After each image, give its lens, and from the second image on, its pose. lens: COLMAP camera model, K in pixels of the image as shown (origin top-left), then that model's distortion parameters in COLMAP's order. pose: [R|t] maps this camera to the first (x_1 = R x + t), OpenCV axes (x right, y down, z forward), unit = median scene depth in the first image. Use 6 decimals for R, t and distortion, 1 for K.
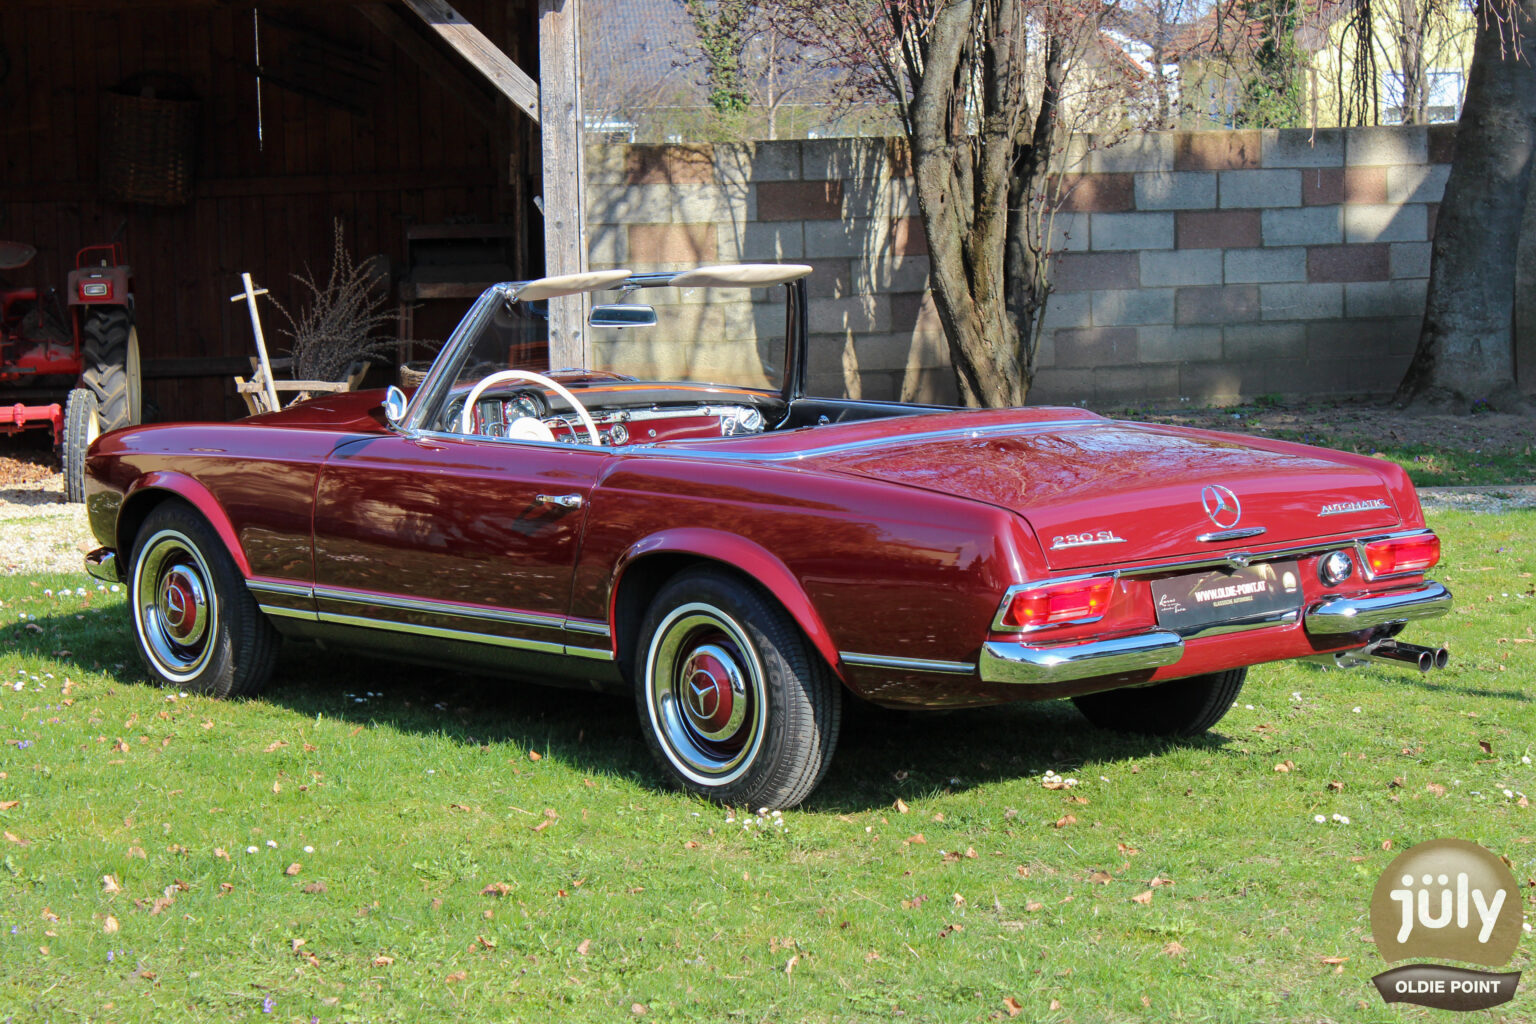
lens RADIAL K [[3643.4, 0, 779.1], [0, 3643.4, 524.2], [0, 0, 1]] dist [0.101704, 0.000000]
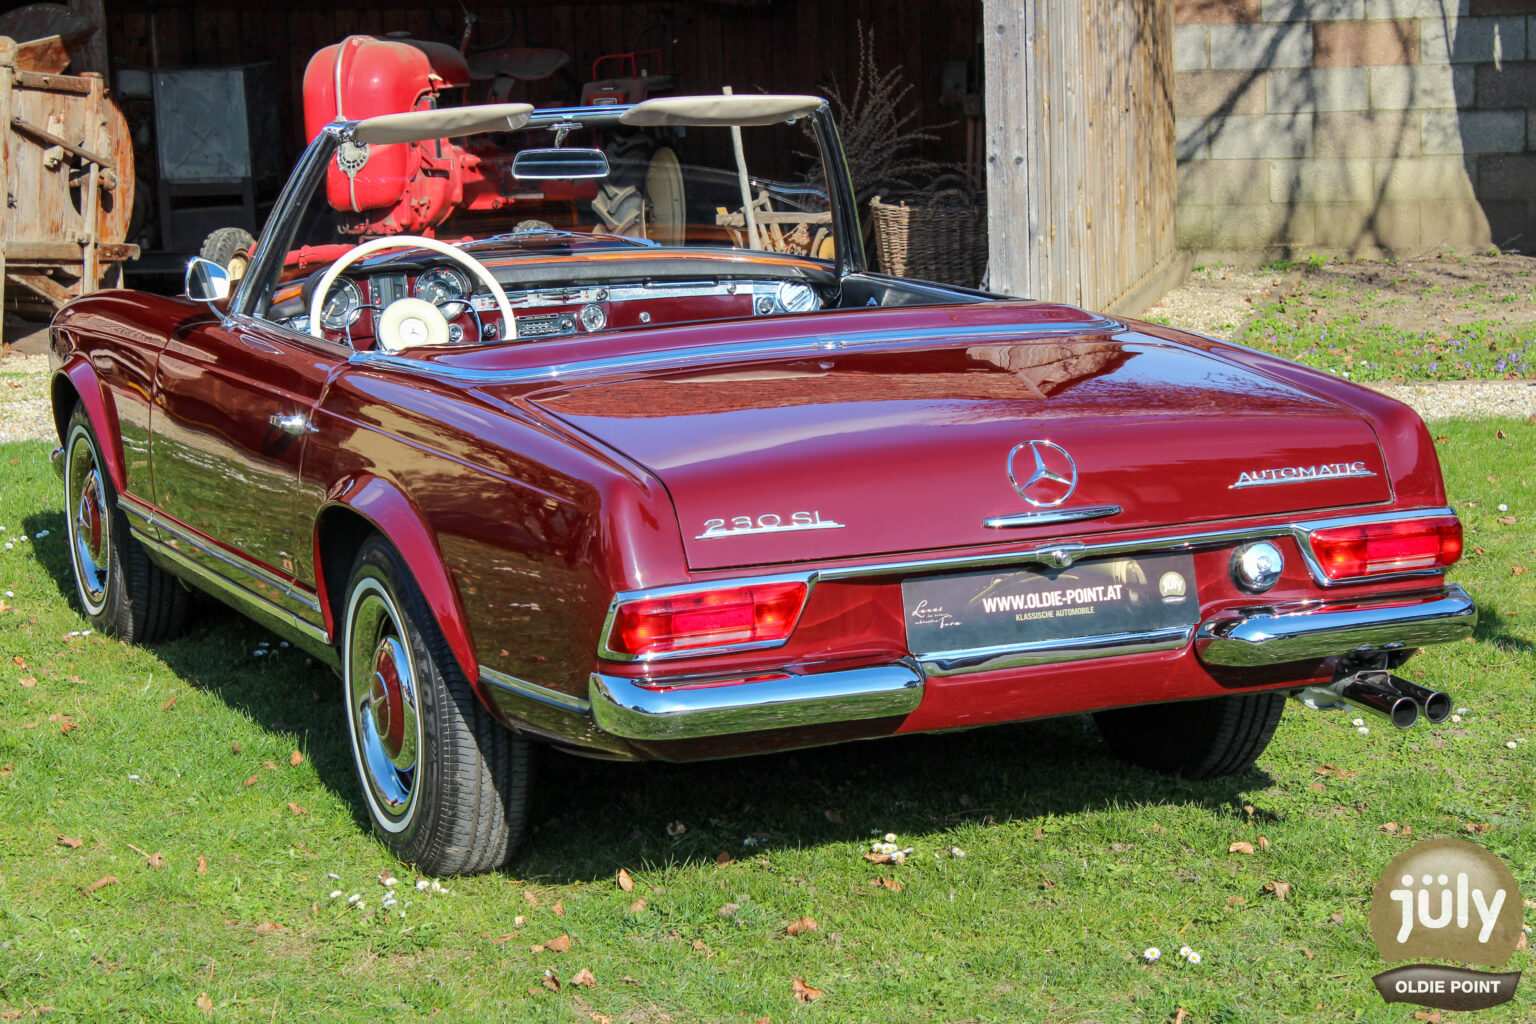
lens RADIAL K [[3643.4, 0, 764.1], [0, 3643.4, 525.5], [0, 0, 1]] dist [0.101704, 0.000000]
pose [[0.945607, 0.039000, -0.322964, 0.283582], [-0.020328, 0.997932, 0.060987, -0.034372], [0.324674, -0.051104, 0.944444, 0.348278]]
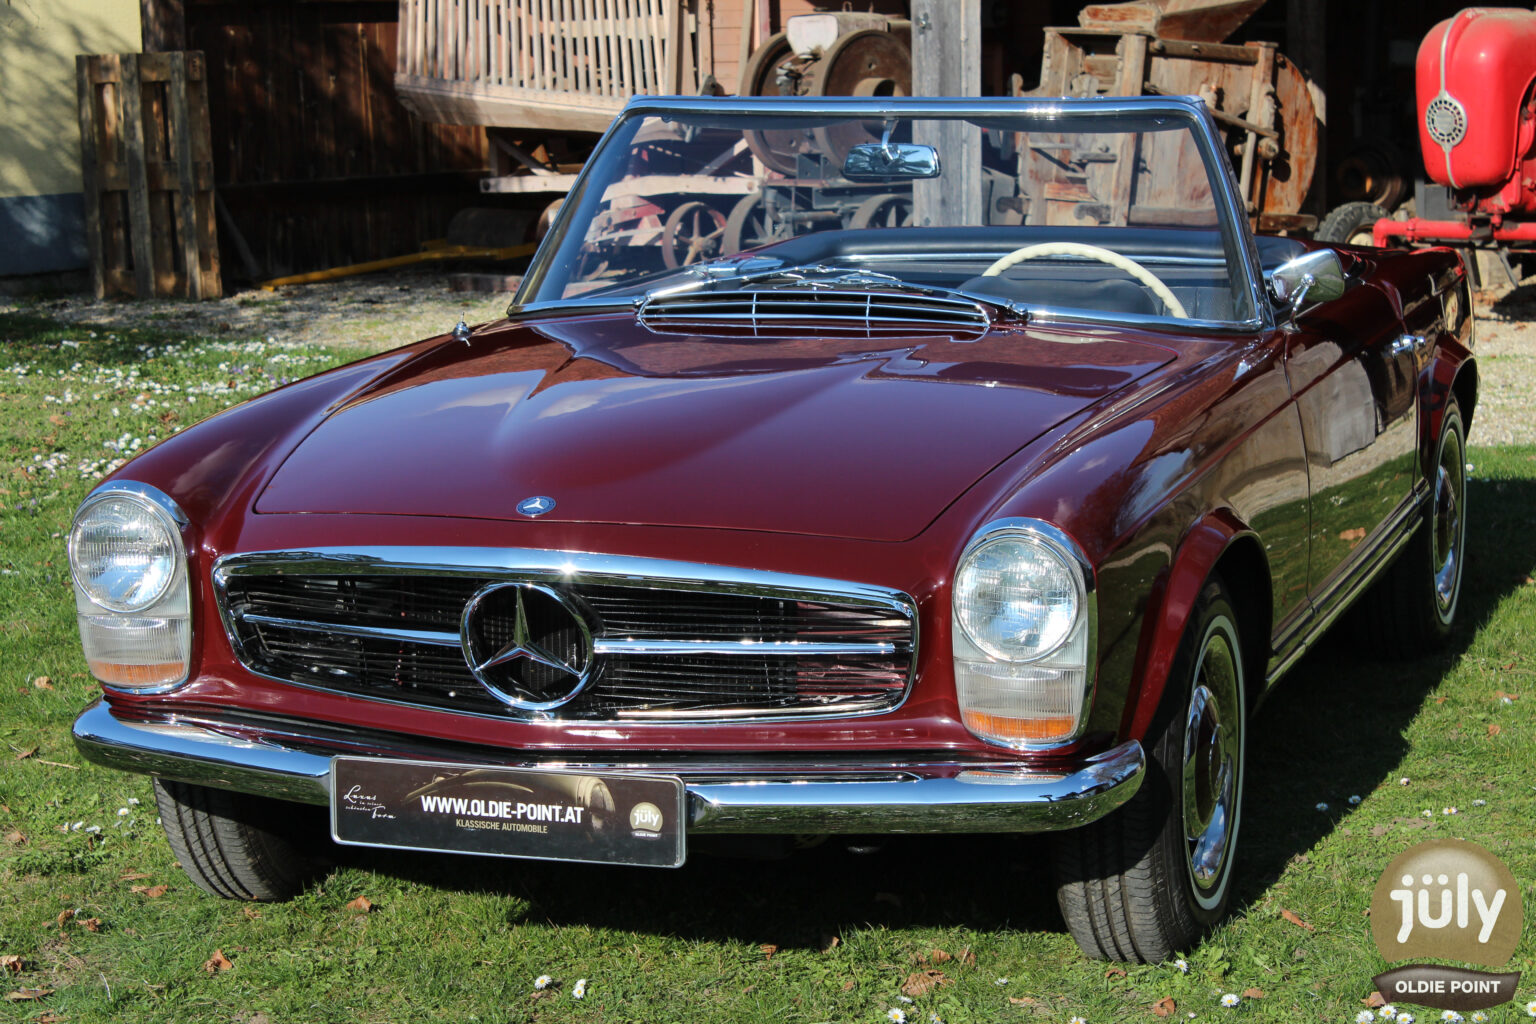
lens RADIAL K [[3643.4, 0, 783.3], [0, 3643.4, 503.2], [0, 0, 1]] dist [0.101704, 0.000000]
pose [[0.631514, 0.115690, -0.766685, 0.628798], [-0.072174, 0.993284, 0.090434, -0.059377], [0.771998, -0.001776, 0.635622, 0.615220]]
